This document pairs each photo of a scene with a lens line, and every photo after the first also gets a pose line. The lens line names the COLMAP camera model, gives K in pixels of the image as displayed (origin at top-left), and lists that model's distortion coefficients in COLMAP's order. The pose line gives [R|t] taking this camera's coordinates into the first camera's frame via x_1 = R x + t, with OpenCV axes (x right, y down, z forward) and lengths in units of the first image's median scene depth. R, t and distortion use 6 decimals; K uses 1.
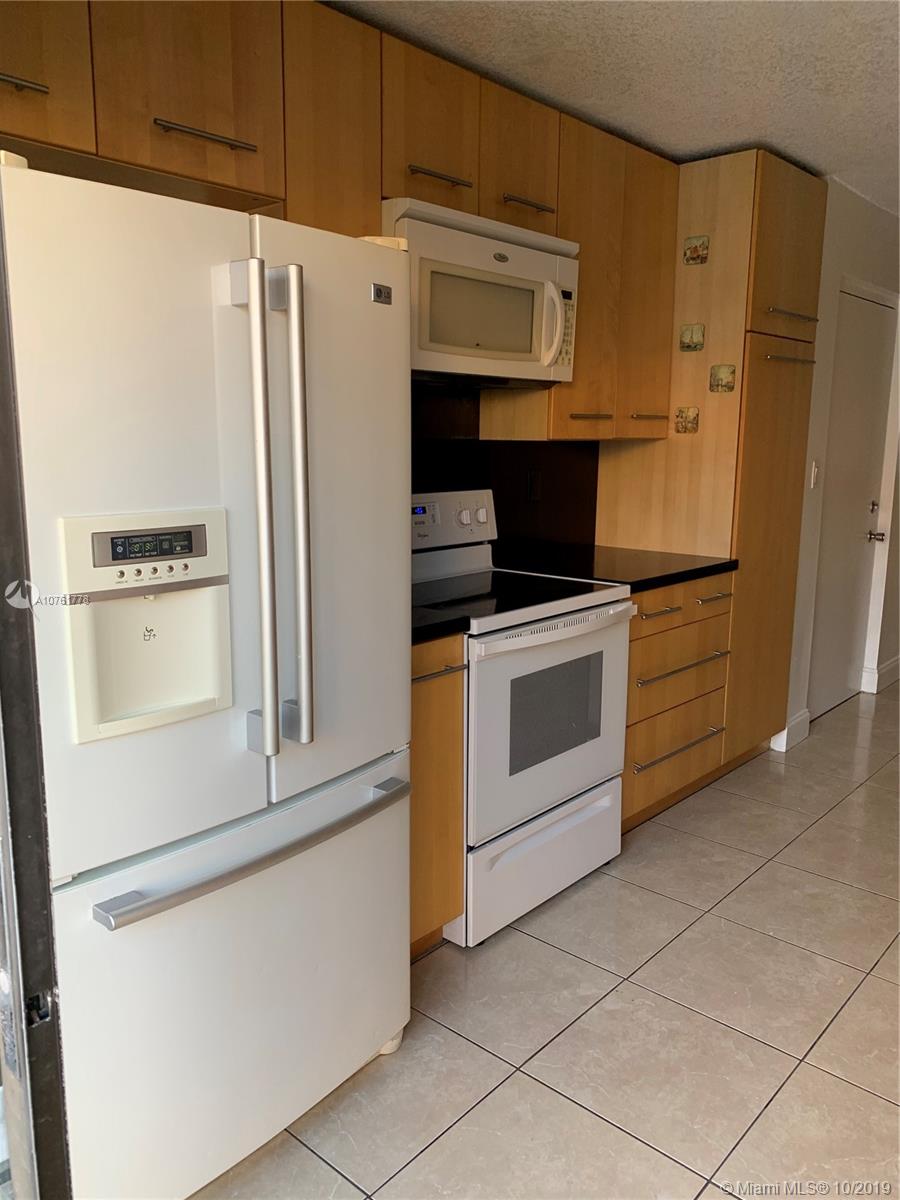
lens RADIAL K [[932.6, 0, 455.4], [0, 932.6, 596.6], [0, 0, 1]] dist [0.052175, -0.038825]
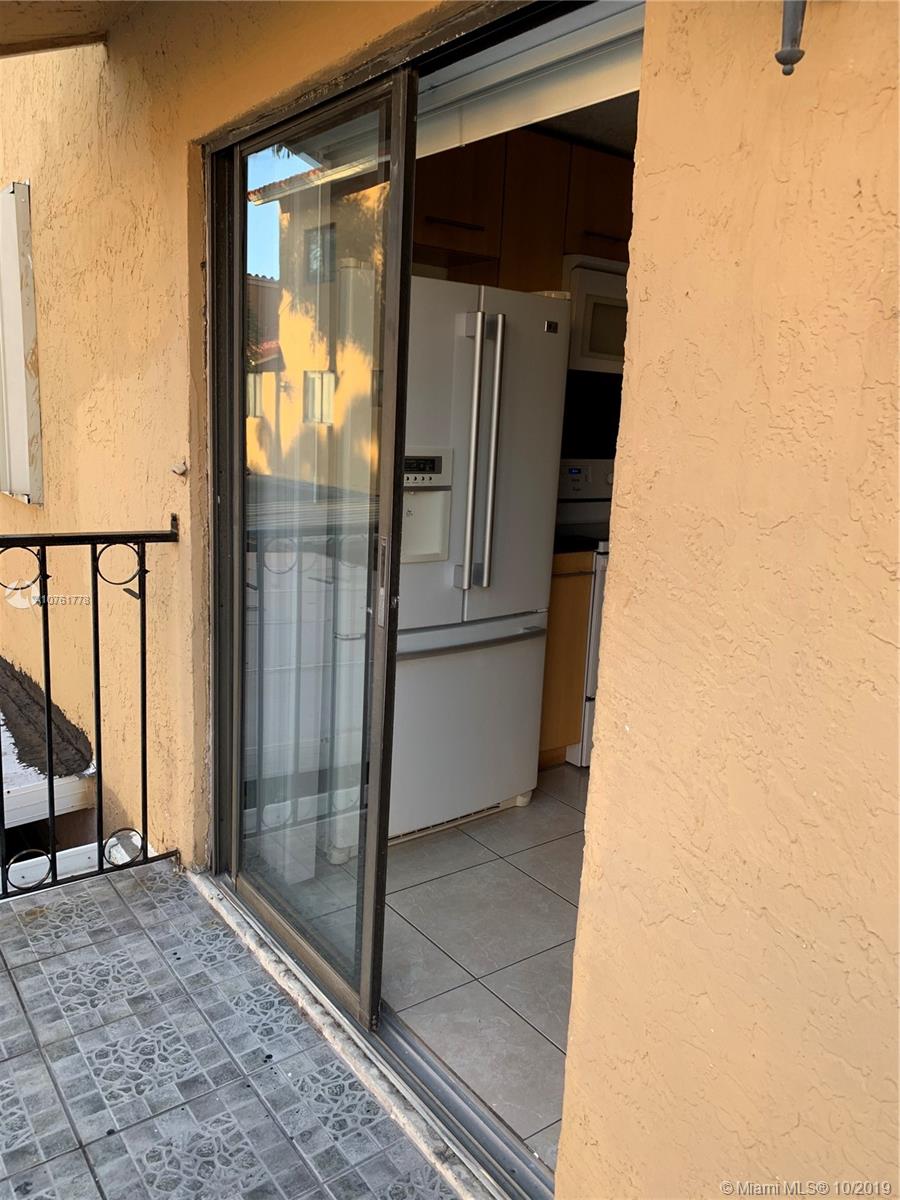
lens RADIAL K [[907.0, 0, 450.0], [0, 907.0, 600.0], [0, 0, 1]] dist [0.068000, -0.134896]
pose [[0.977348, 0.081540, -0.195300, 0.110959], [-0.077052, 0.996561, 0.030481, 0.136554], [0.197114, -0.014743, 0.980270, -0.693997]]
